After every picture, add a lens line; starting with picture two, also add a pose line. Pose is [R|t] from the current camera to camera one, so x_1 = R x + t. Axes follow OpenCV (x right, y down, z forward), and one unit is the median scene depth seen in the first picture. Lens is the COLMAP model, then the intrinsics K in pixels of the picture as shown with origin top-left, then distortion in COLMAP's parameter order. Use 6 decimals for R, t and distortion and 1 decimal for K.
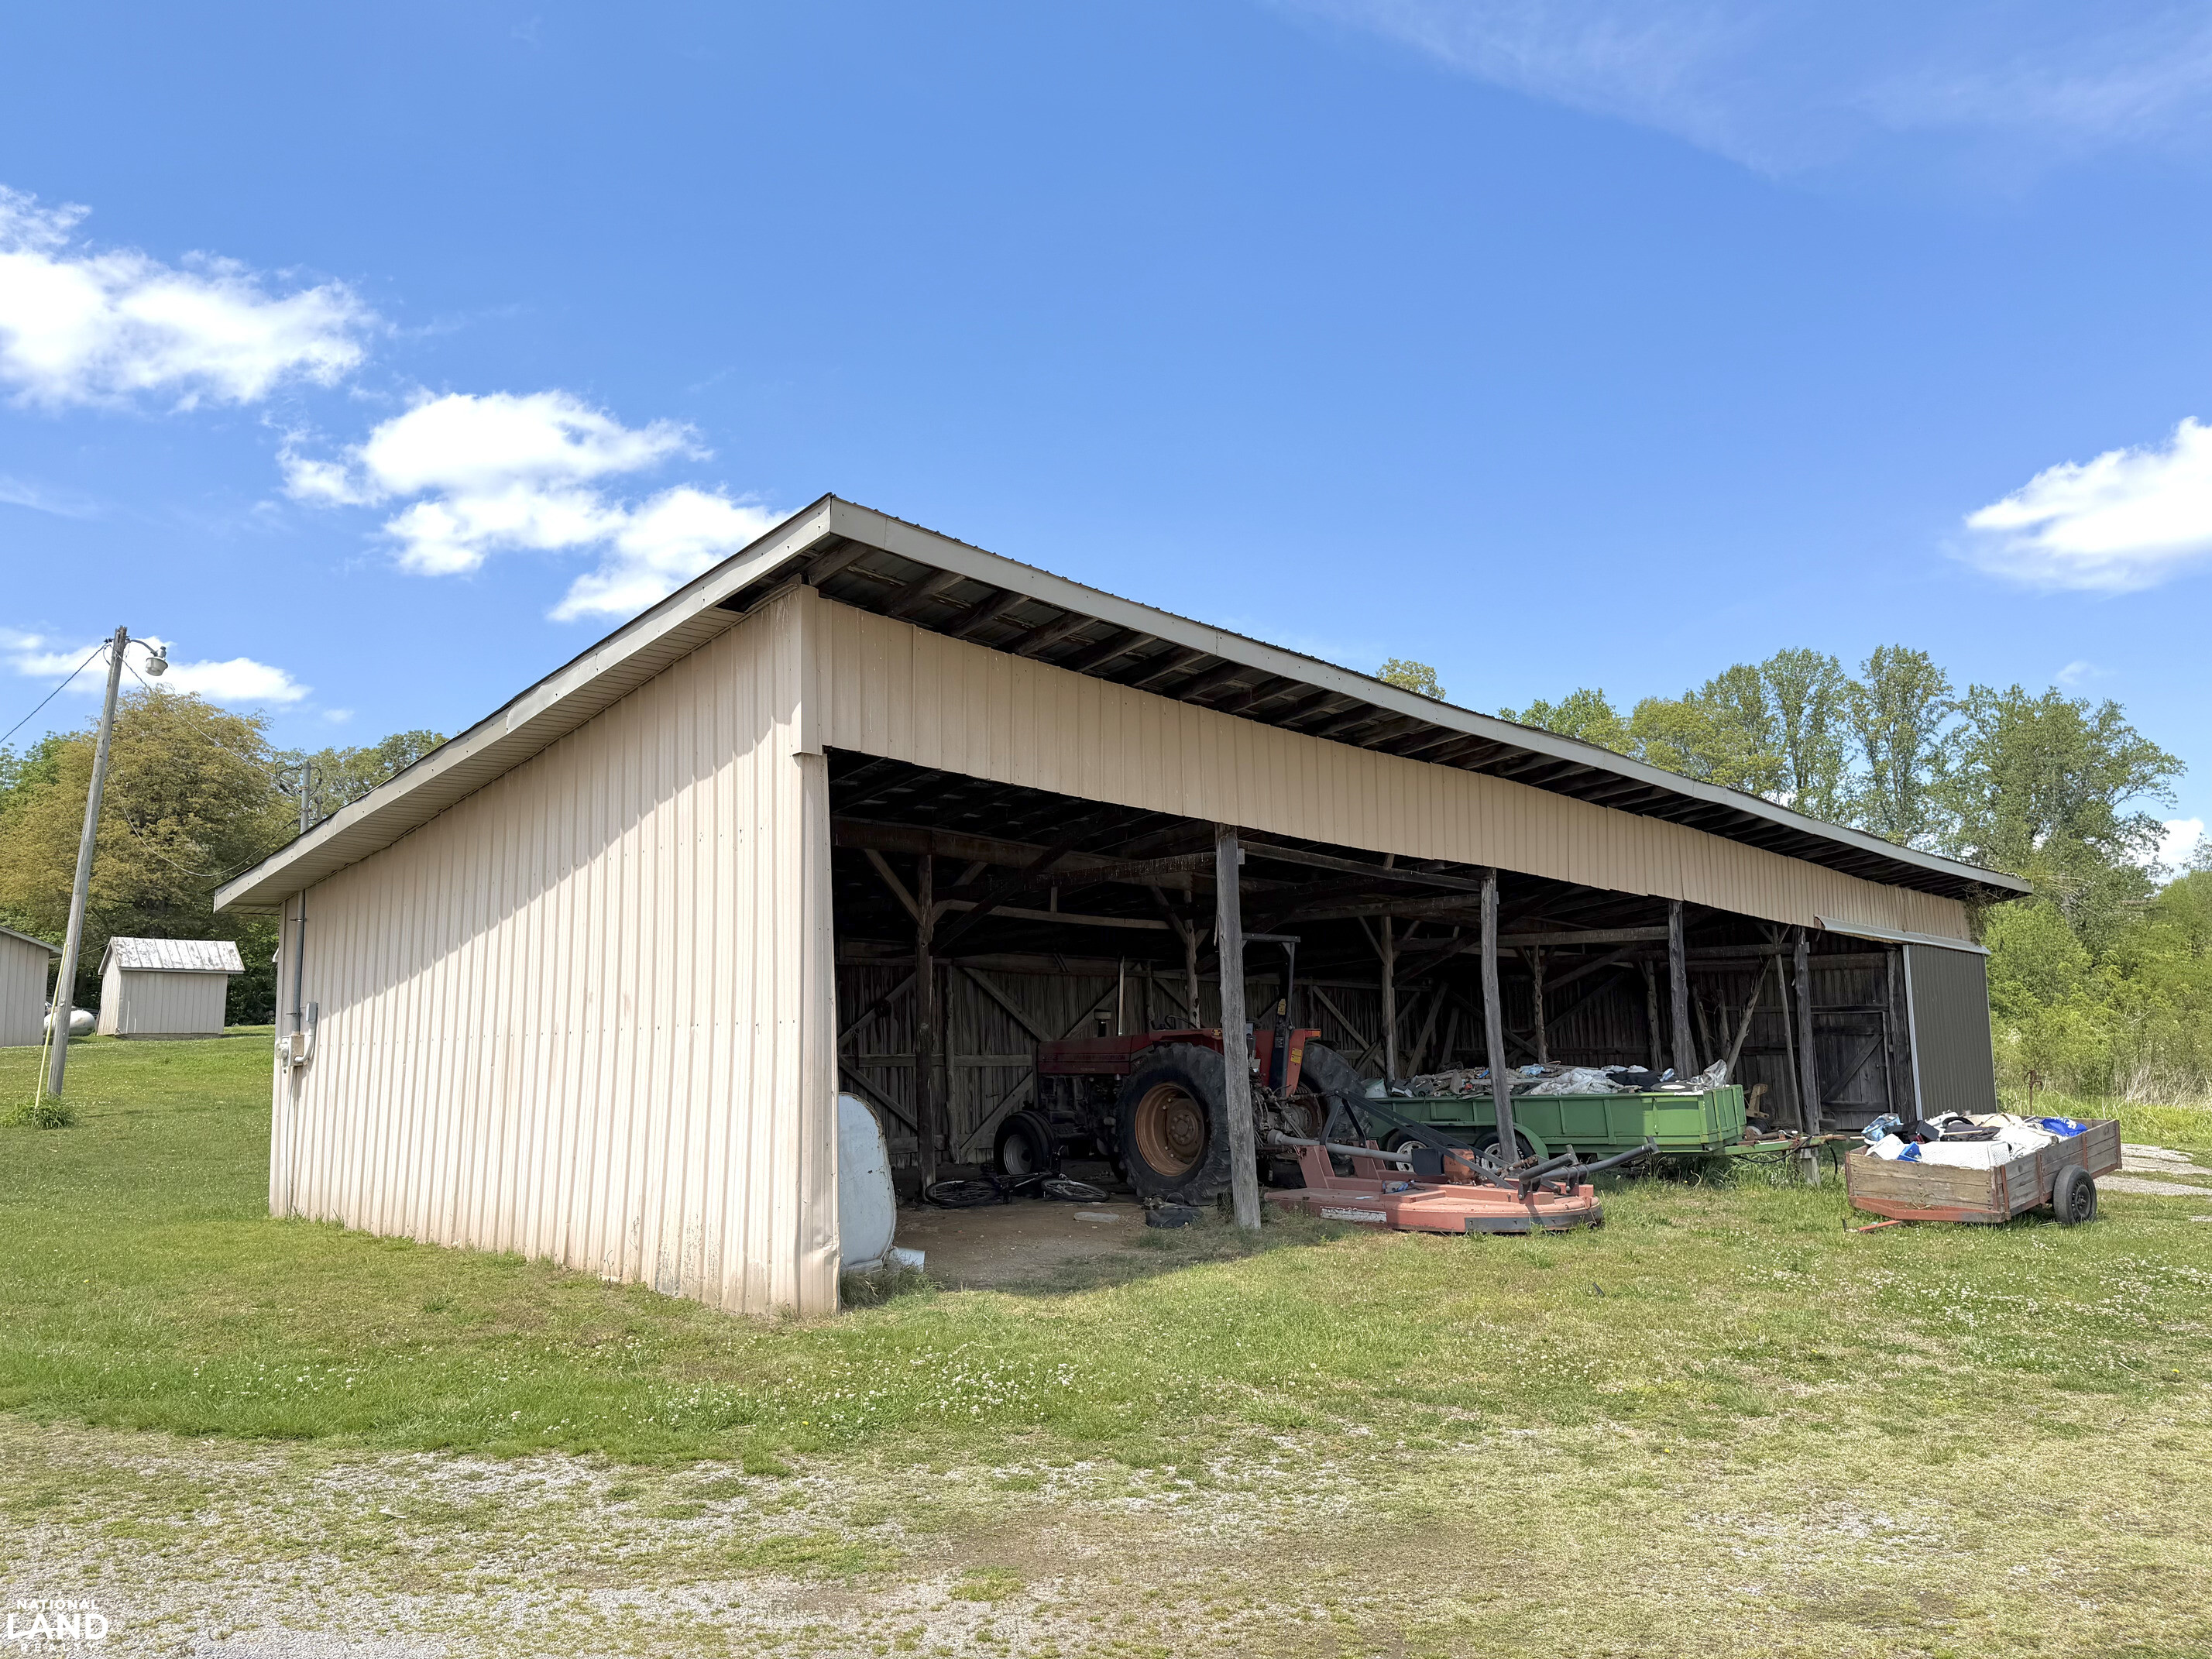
lens RADIAL K [[1536.1, 0, 1106.0], [0, 1536.1, 829.5], [0, 0, 1]] dist [0.087757, -0.002557]
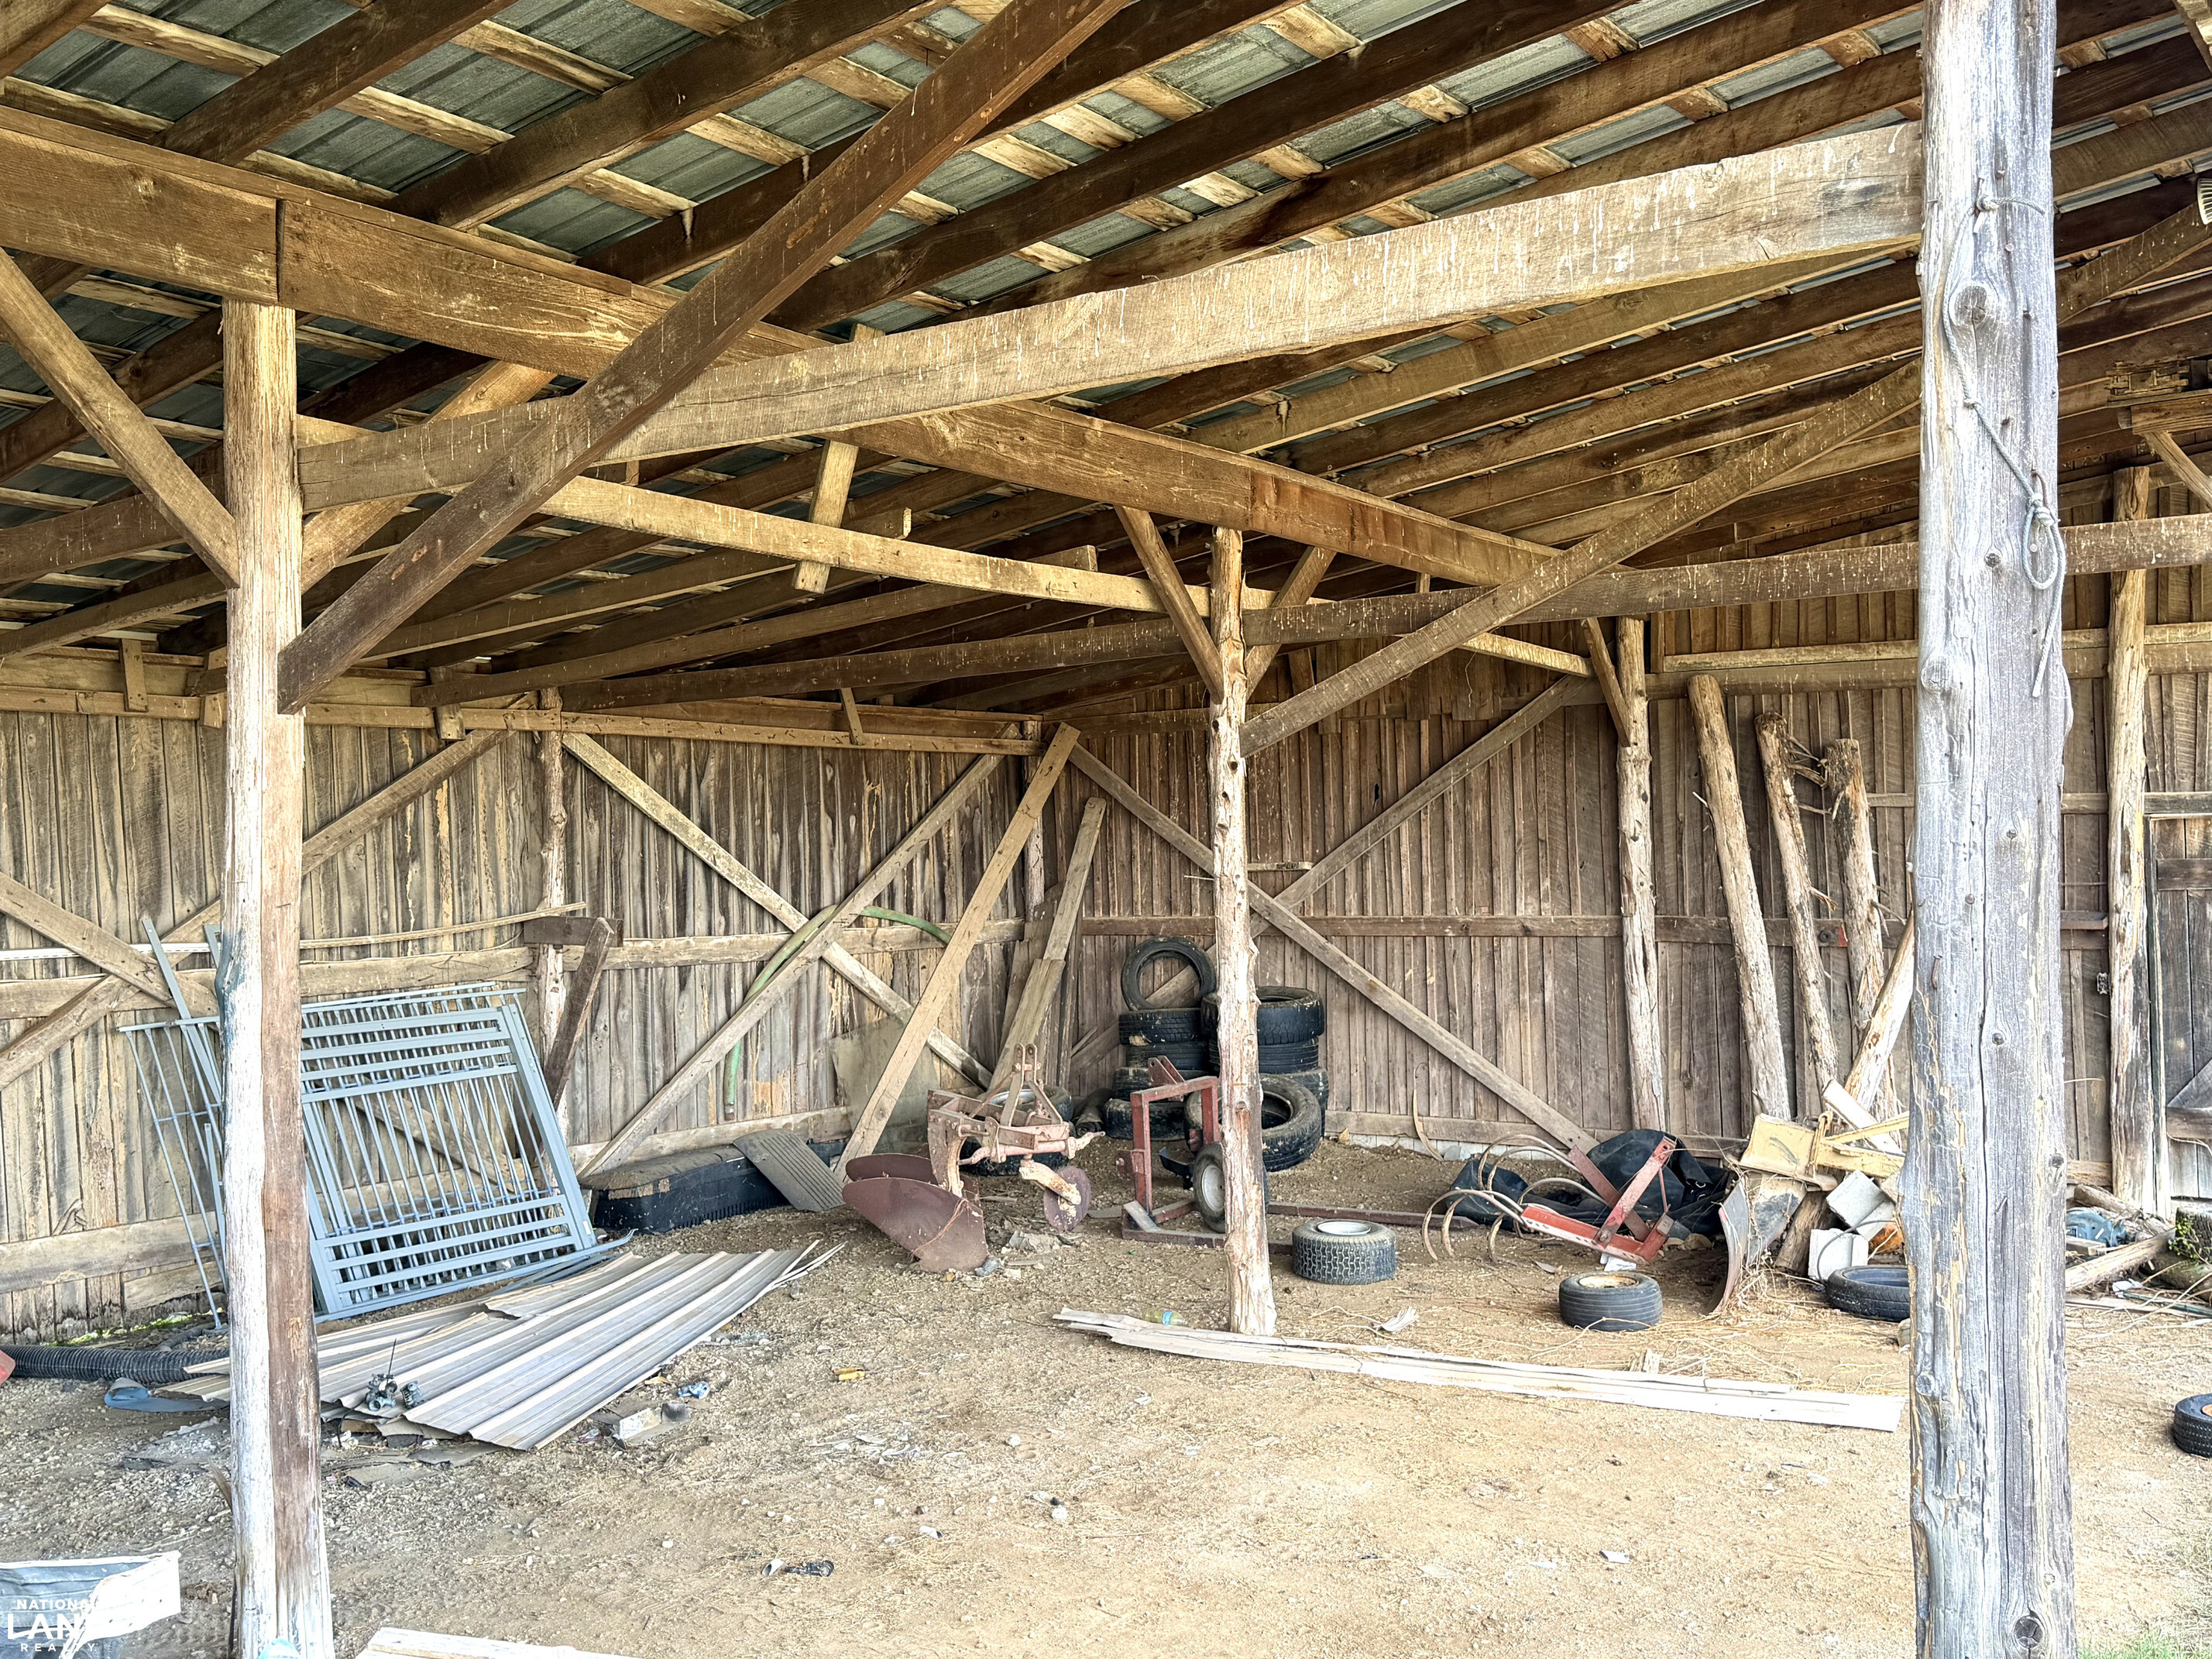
lens RADIAL K [[2189.5, 0, 1106.0], [0, 2189.5, 829.5], [0, 0, 1]] dist [0.228539, 0.001869]
pose [[0.993698, -0.000676, 0.112091, 0.194122], [-0.014532, 0.990767, 0.134798, 0.061707], [-0.111147, -0.135577, 0.984513, 0.568988]]
